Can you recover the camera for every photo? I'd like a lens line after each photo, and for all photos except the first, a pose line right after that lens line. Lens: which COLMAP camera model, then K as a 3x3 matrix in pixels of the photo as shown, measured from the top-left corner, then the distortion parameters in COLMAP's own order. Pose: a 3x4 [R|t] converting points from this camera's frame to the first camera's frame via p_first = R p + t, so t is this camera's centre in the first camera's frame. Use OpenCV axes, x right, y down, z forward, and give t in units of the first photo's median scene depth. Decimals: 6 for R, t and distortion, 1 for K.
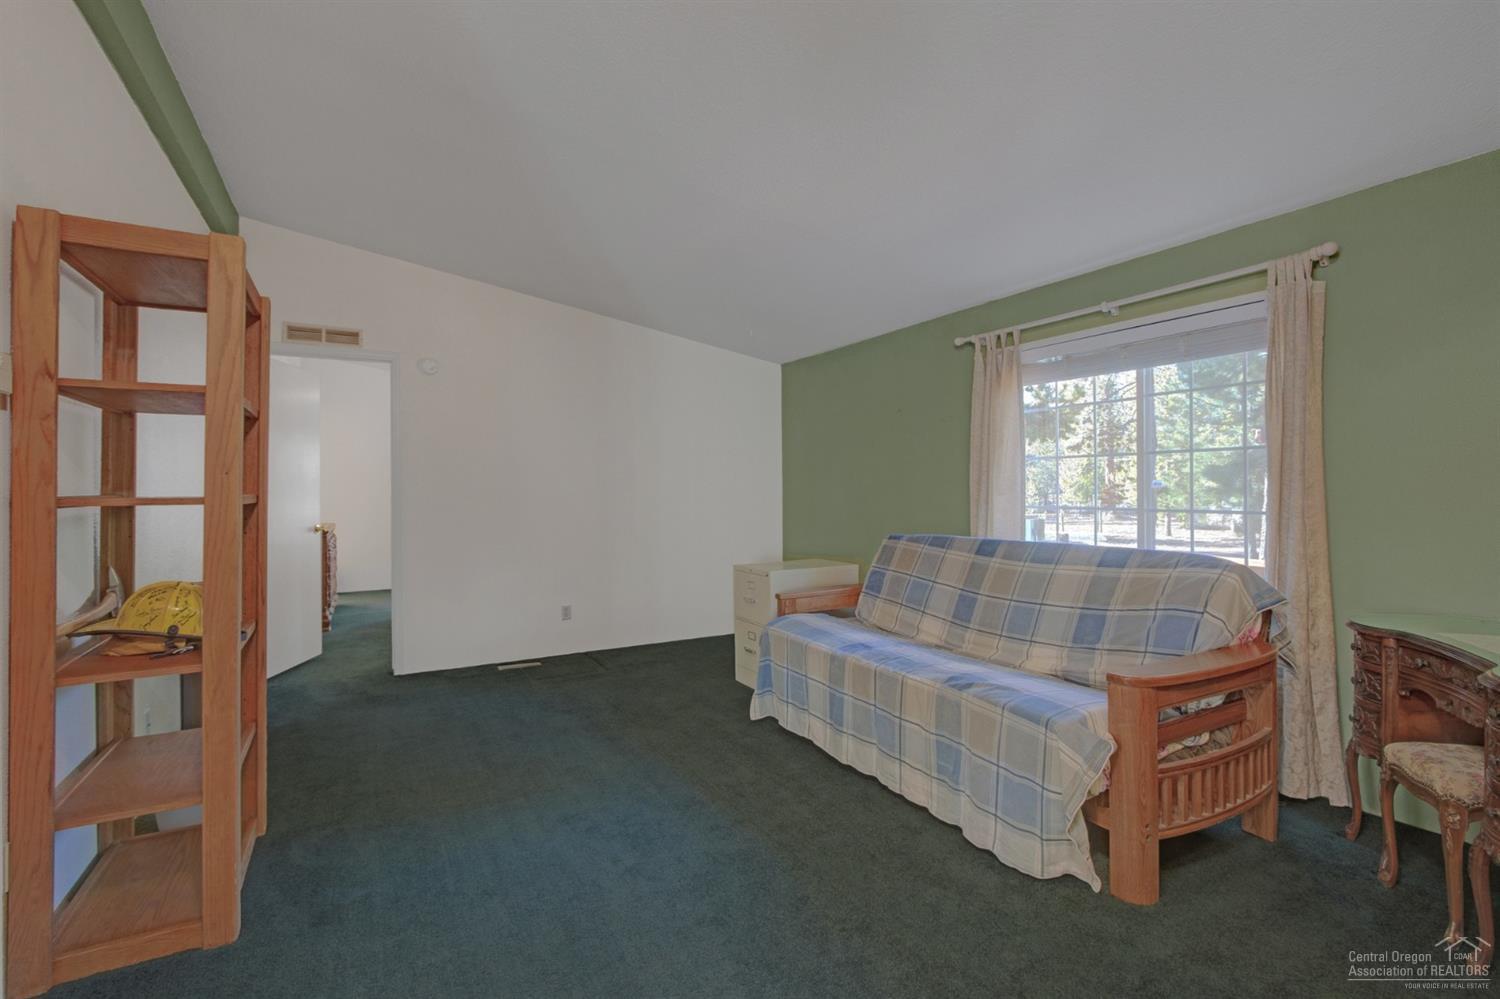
lens RADIAL K [[692.2, 0, 751.6], [0, 692.2, 484.0], [0, 0, 1]] dist [-0.000819, 0.000435]
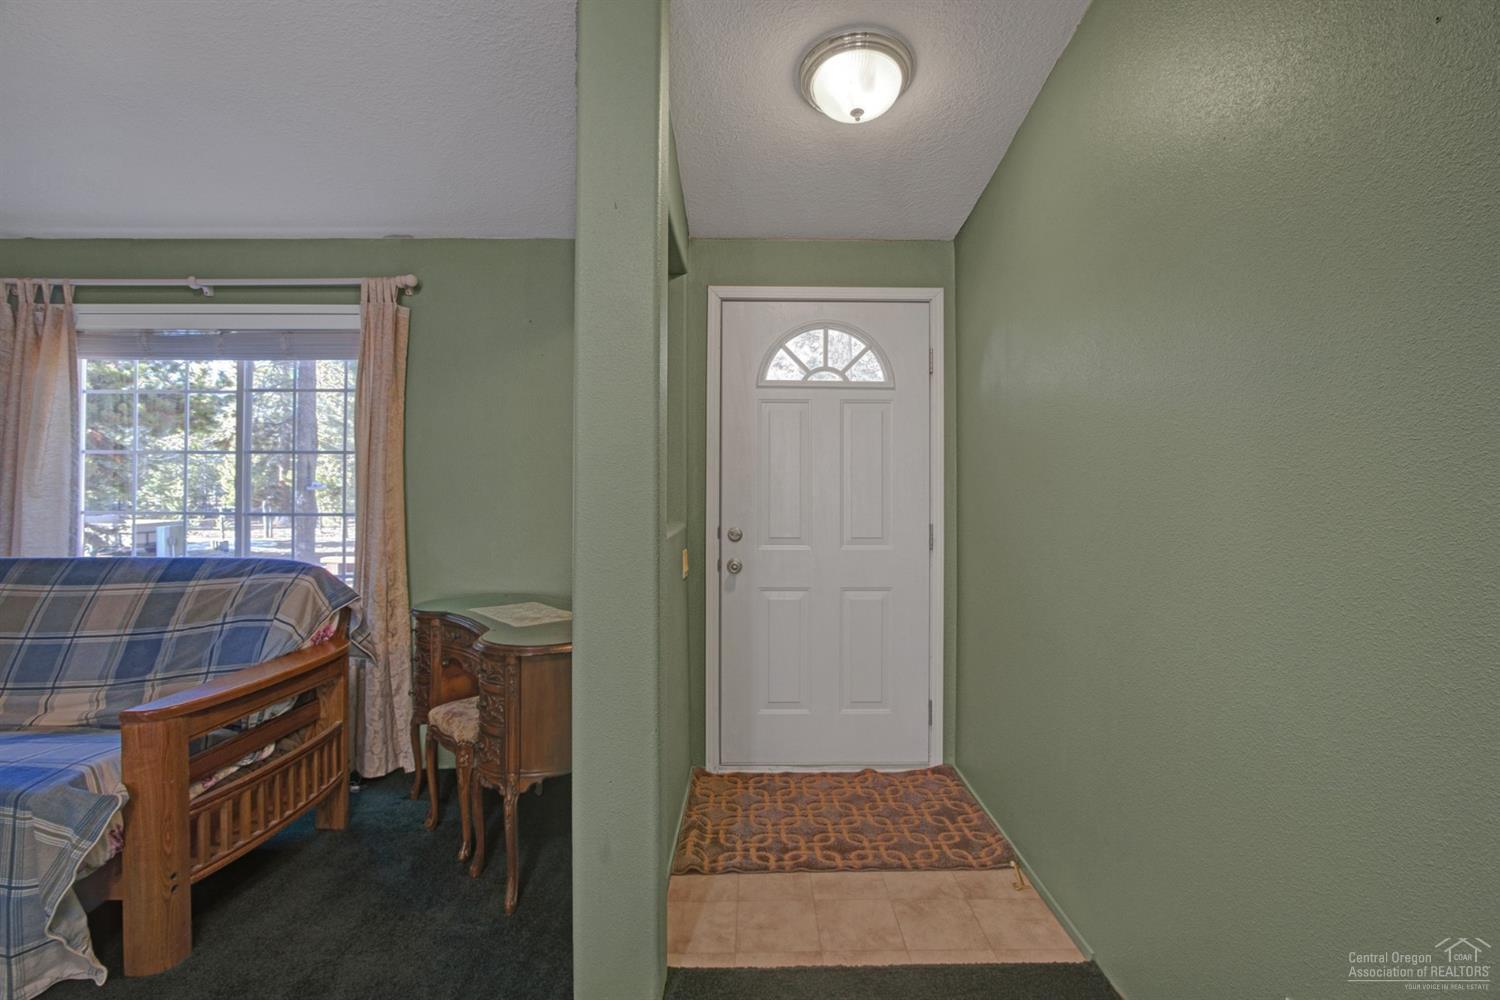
lens RADIAL K [[680.9, 0, 750.2], [0, 680.9, 478.7], [0, 0, 1]] dist [-0.000438, 0.000476]
pose [[0.533375, 0.021942, 0.845594, 0.192835], [-0.013034, 0.999758, -0.017721, -0.002397], [-0.845778, -0.001570, 0.533532, -0.066491]]
